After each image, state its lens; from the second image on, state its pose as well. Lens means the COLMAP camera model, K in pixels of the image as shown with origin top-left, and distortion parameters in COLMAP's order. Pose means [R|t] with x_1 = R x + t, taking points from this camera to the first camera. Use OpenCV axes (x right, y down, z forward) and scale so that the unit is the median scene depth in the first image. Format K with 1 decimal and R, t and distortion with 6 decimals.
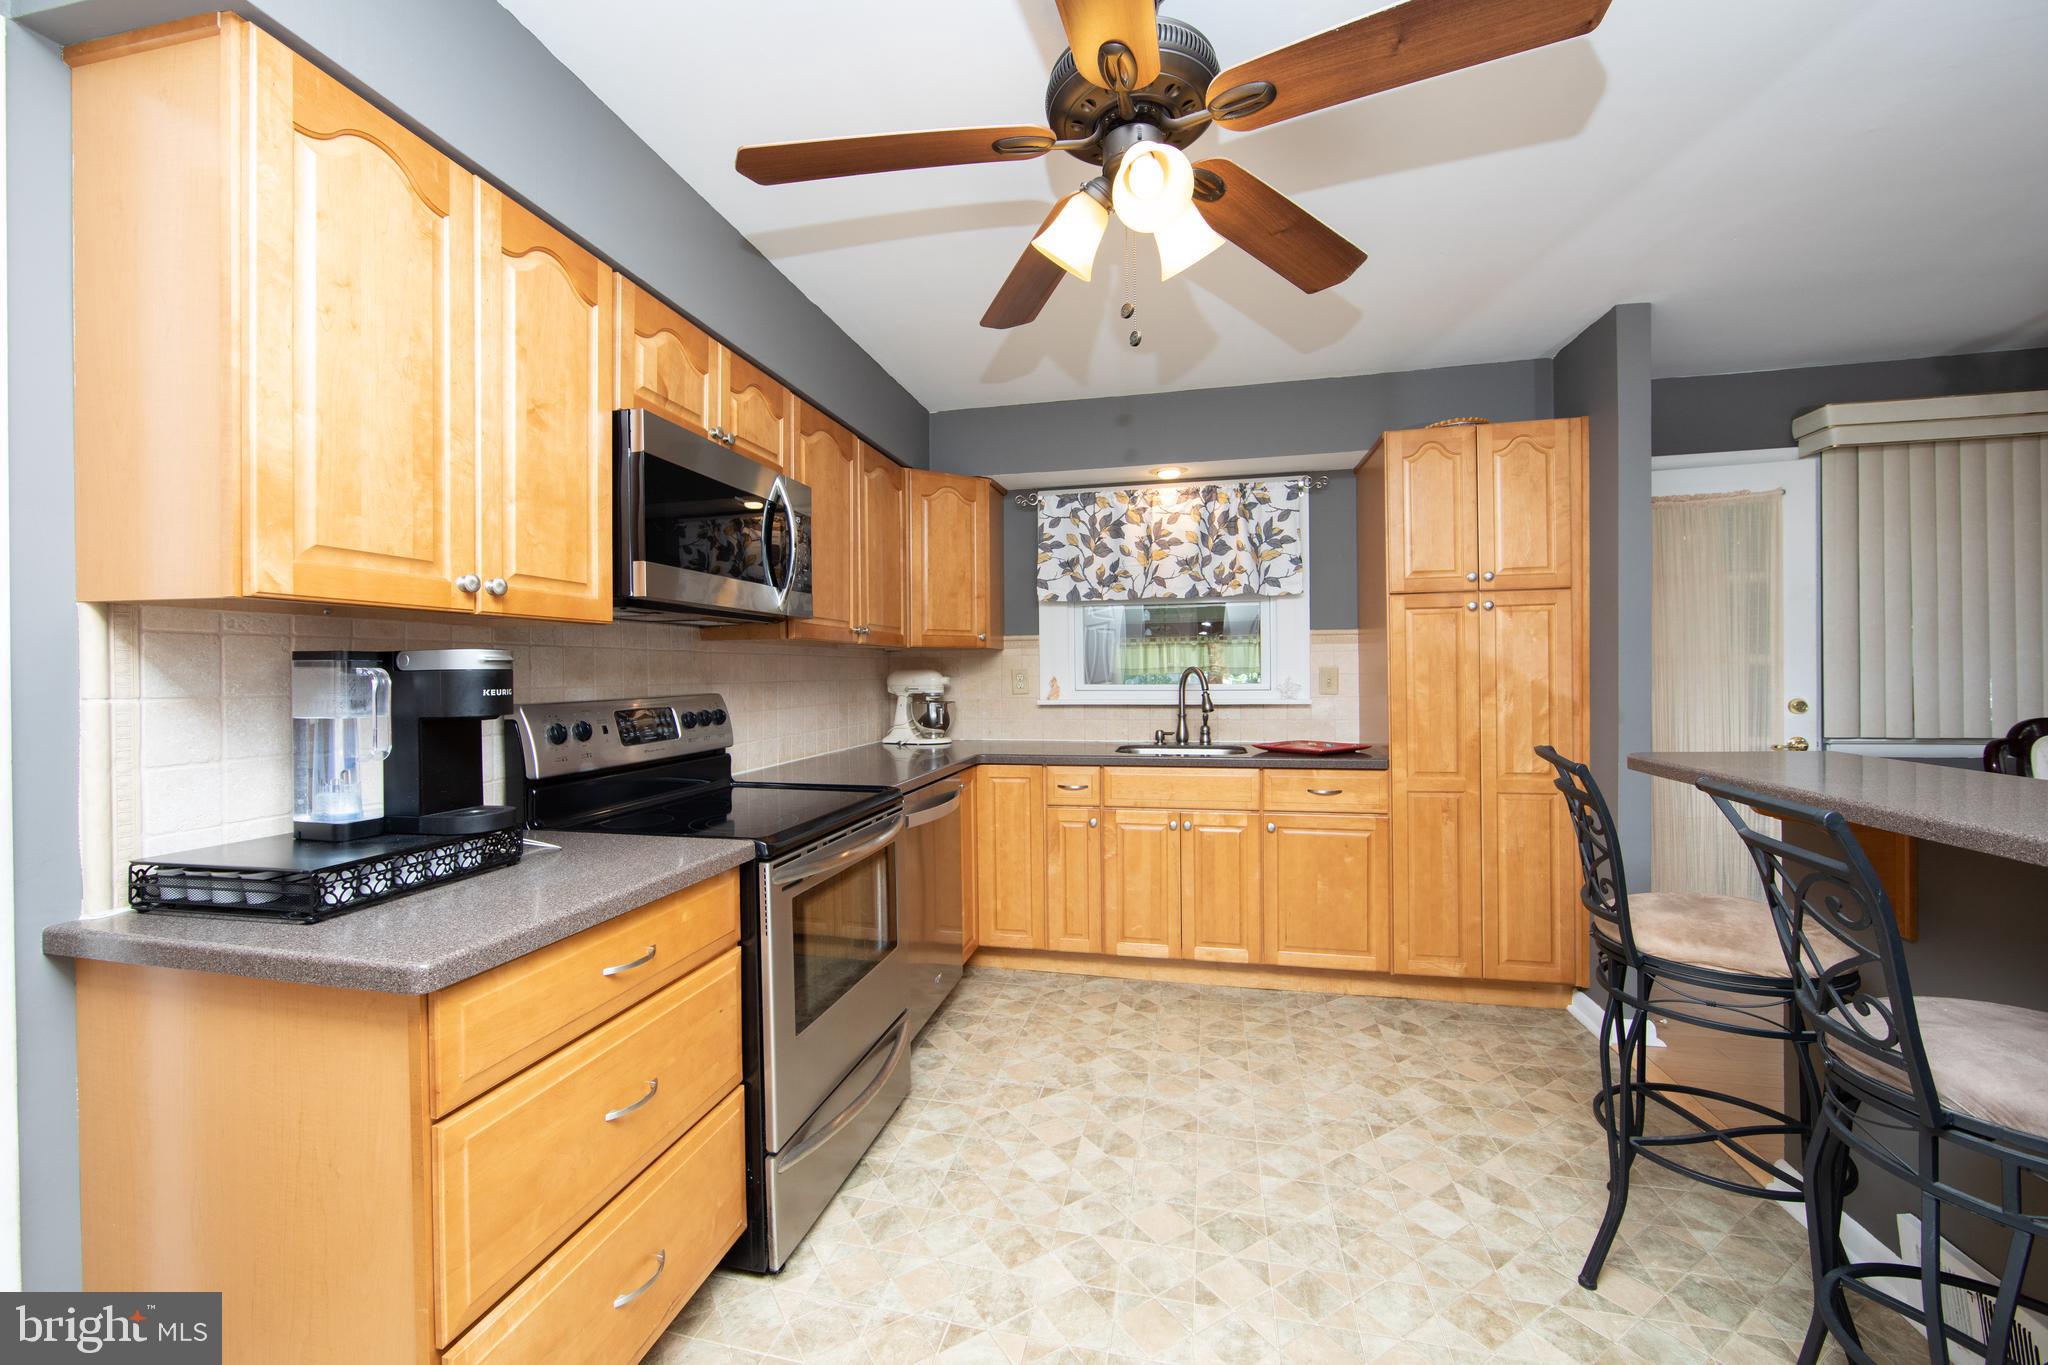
lens RADIAL K [[806.9, 0, 1013.6], [0, 806.9, 677.3], [0, 0, 1]] dist [-0.008593, 0.000237]
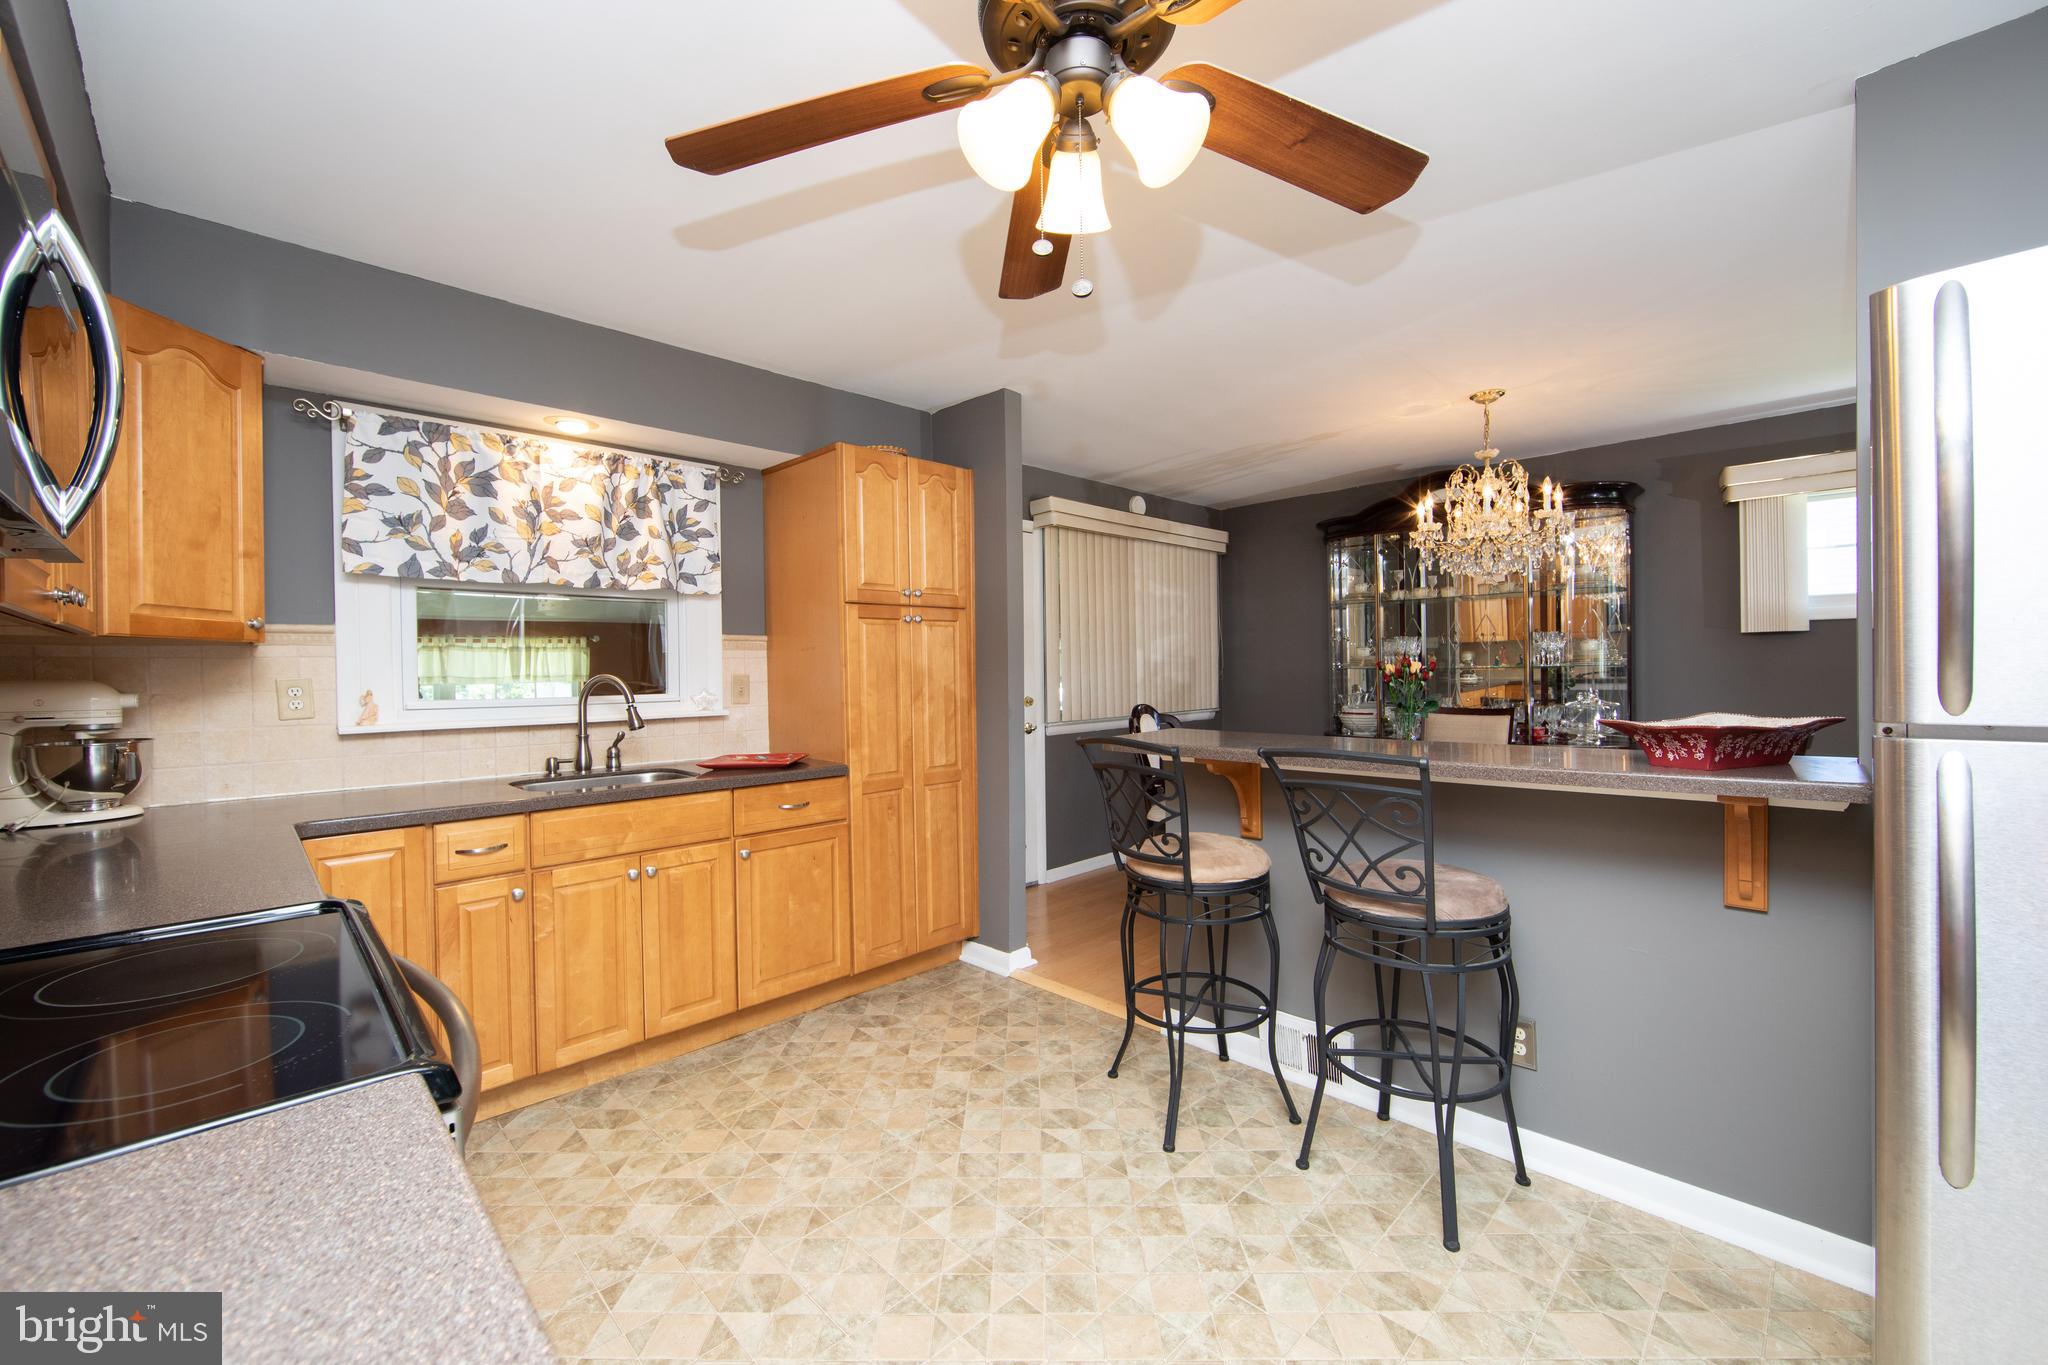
lens RADIAL K [[804.8, 0, 1022.9], [0, 804.8, 677.5], [0, 0, 1]] dist [-0.008110, 0.000476]
pose [[0.540732, -0.003174, 0.841189, -0.226371], [0.014538, 0.999879, -0.005573, 0.000278], [-0.841069, 0.015243, 0.540713, 0.221053]]
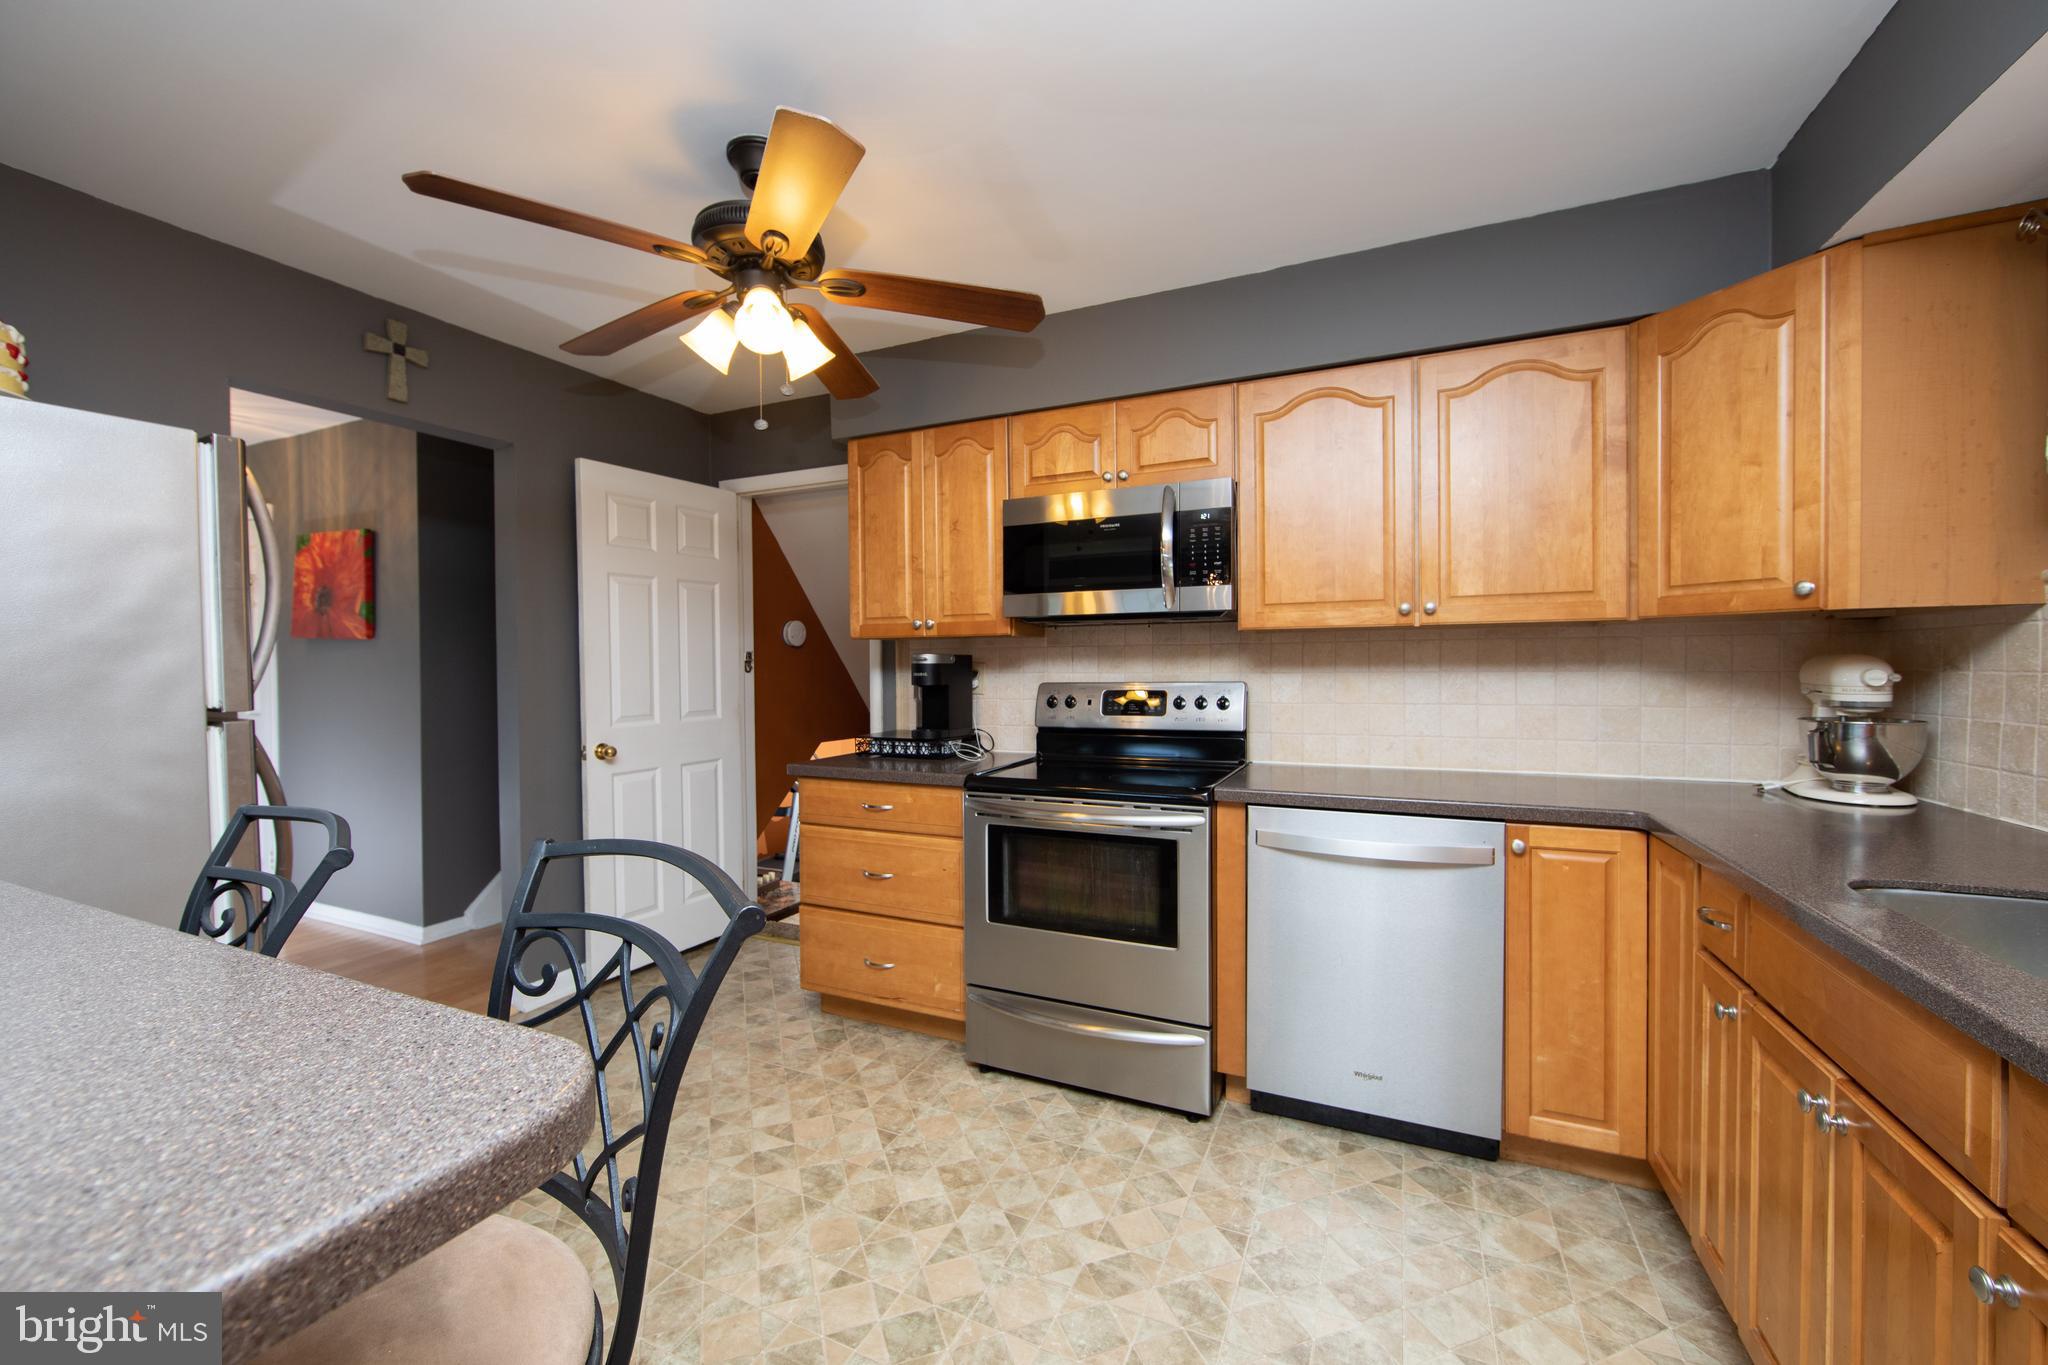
lens RADIAL K [[806.9, 0, 1013.6], [0, 806.9, 677.3], [0, 0, 1]] dist [-0.008593, 0.000237]
pose [[-0.202493, 0.027462, -0.978899, 0.528541], [0.003180, 0.999620, 0.027386, -0.011752], [0.979279, 0.002433, -0.202504, 0.636292]]
